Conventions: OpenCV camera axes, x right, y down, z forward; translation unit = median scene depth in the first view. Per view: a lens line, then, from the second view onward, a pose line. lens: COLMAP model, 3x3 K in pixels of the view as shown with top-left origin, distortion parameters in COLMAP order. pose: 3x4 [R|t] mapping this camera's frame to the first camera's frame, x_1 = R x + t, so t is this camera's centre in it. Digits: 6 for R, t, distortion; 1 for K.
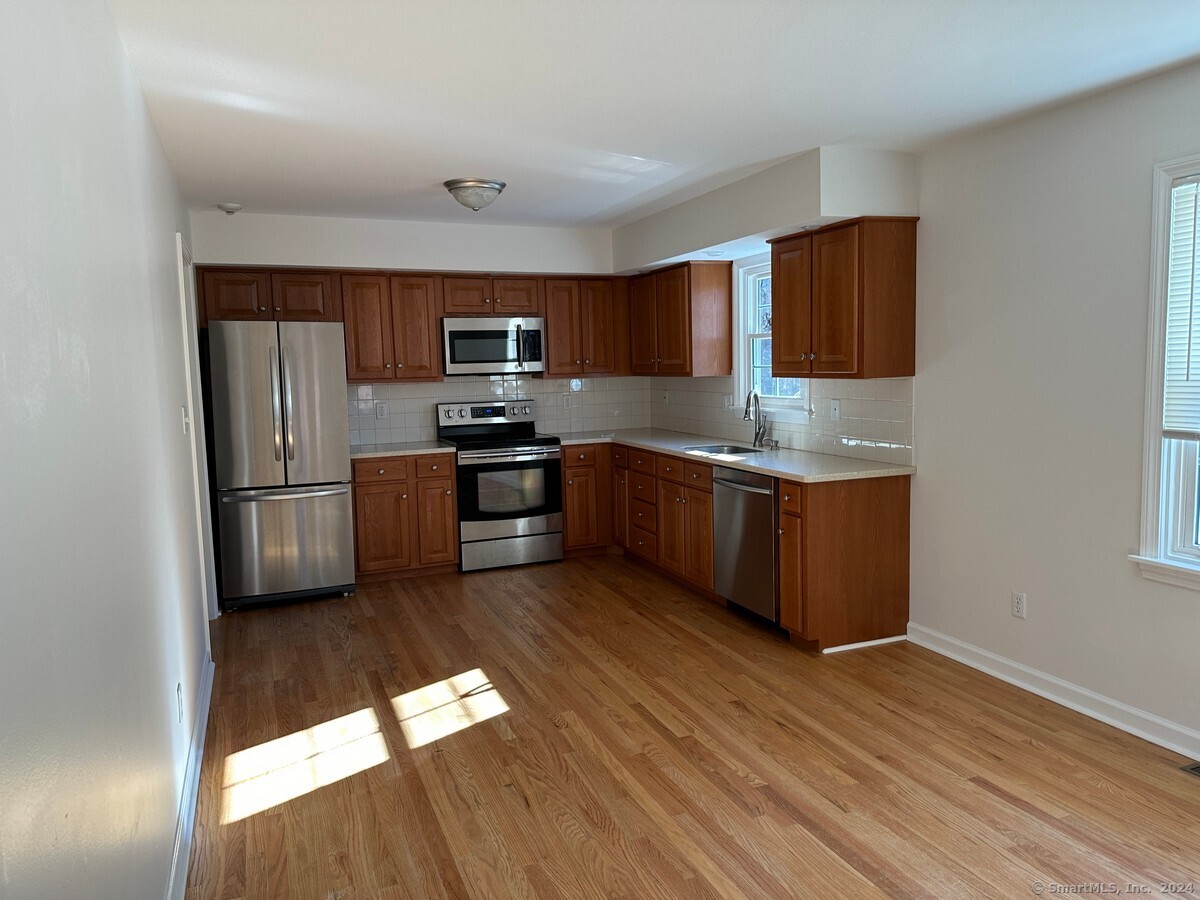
lens RADIAL K [[839.8, 0, 602.1], [0, 839.8, 451.1], [0, 0, 1]] dist [0.069184, -0.079203]
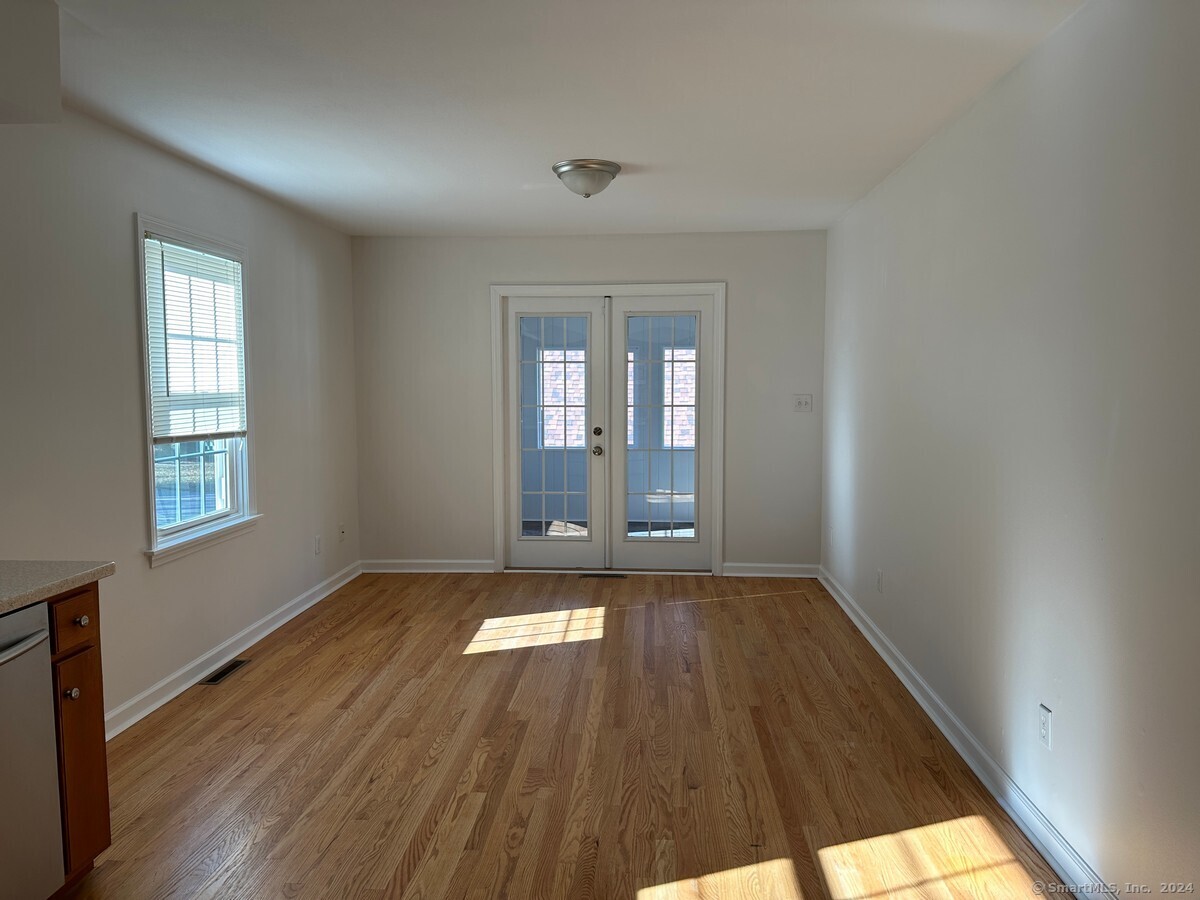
lens RADIAL K [[839.8, 0, 598.7], [0, 839.8, 445.8], [0, 0, 1]] dist [0.069184, -0.079203]
pose [[-0.896174, -0.003755, 0.443687, -0.442534], [0.075961, 0.983903, 0.161756, -0.164485], [-0.437152, 0.178665, -0.881463, 1.823364]]
